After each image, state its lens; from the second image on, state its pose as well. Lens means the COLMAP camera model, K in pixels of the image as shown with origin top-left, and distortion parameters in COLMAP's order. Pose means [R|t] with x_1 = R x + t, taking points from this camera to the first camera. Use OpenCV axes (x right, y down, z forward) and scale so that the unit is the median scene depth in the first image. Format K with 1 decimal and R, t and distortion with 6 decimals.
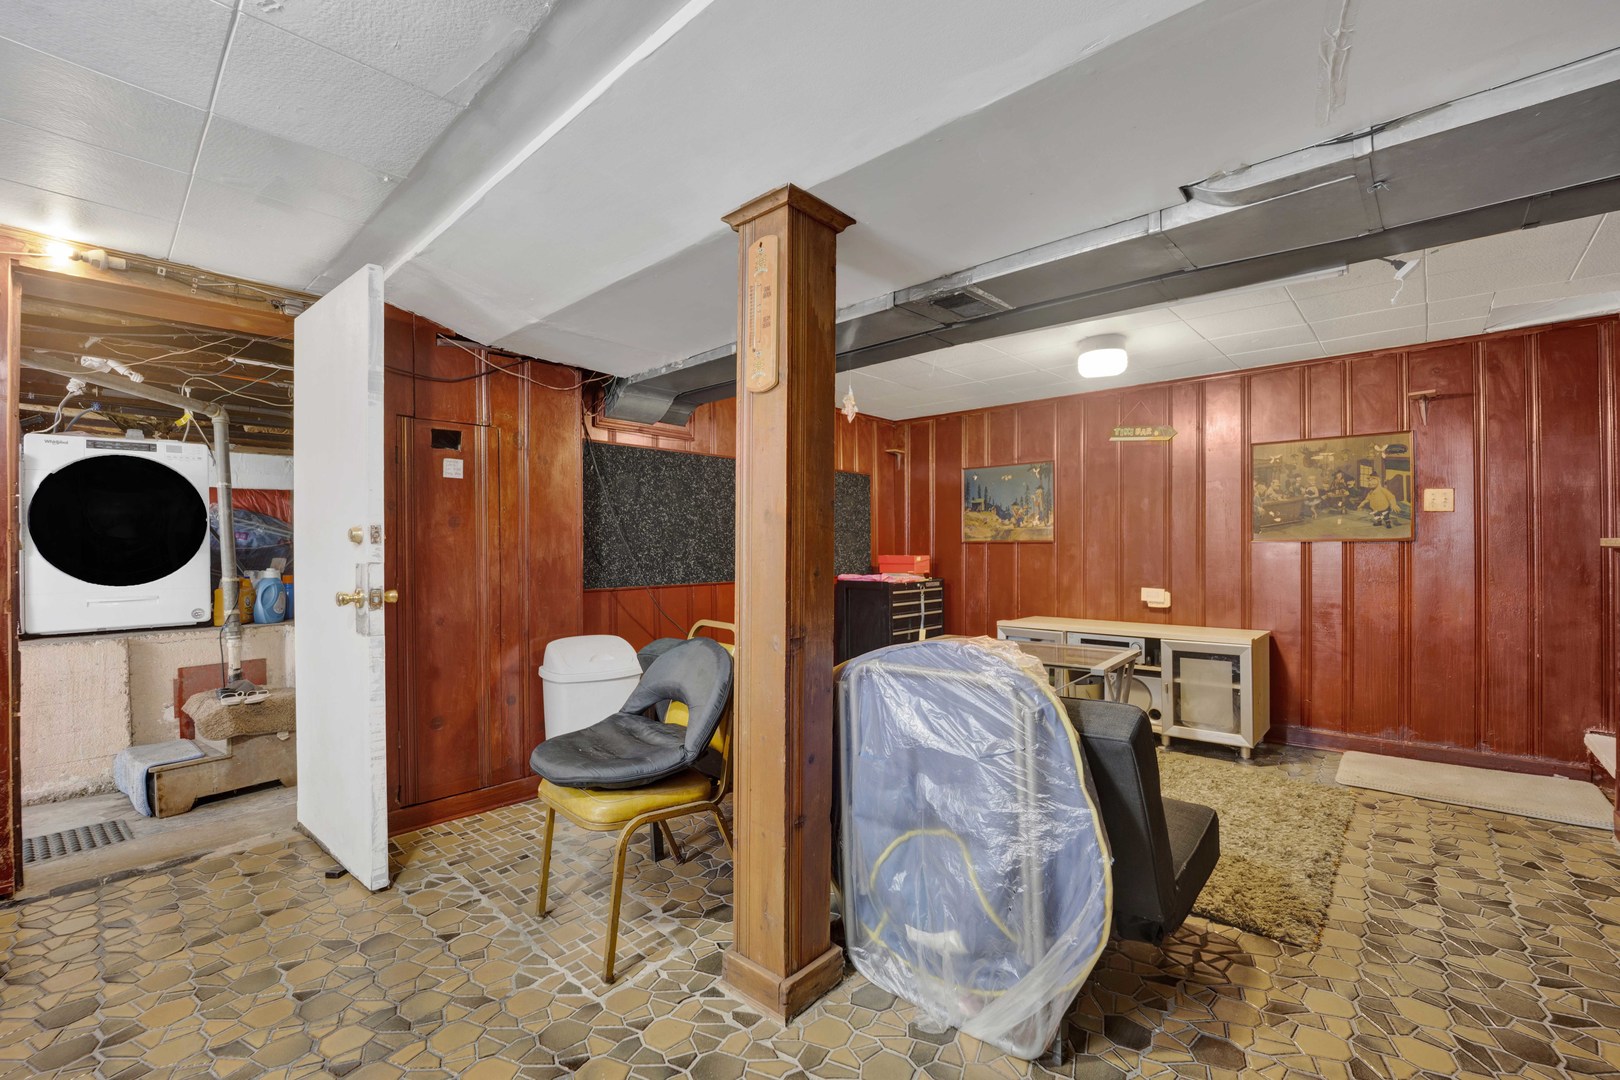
lens RADIAL K [[686.3, 0, 799.3], [0, 686.3, 543.3], [0, 0, 1]] dist [-0.003704, -0.001304]
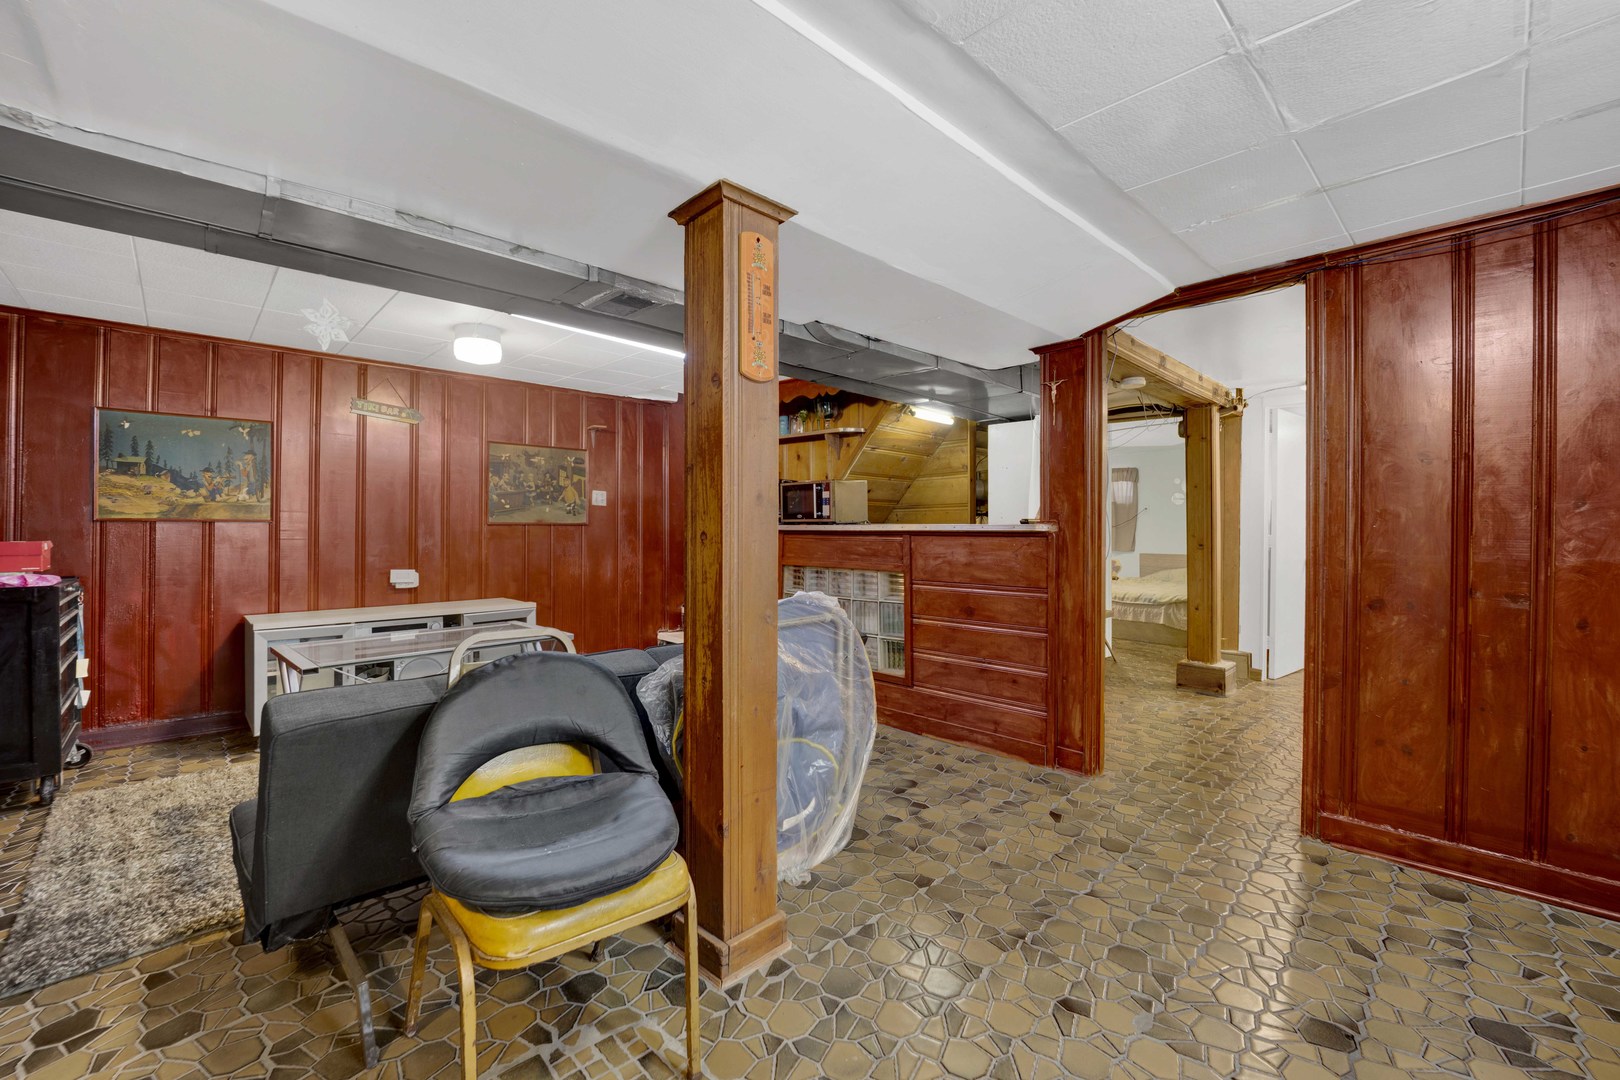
lens RADIAL K [[686.3, 0, 804.9], [0, 686.3, 533.3], [0, 0, 1]] dist [-0.003704, -0.001304]
pose [[0.060610, -0.005401, 0.998147, -0.485098], [-0.008253, 0.999948, 0.005912, 0.002204], [-0.998127, -0.008596, 0.060562, 0.380994]]
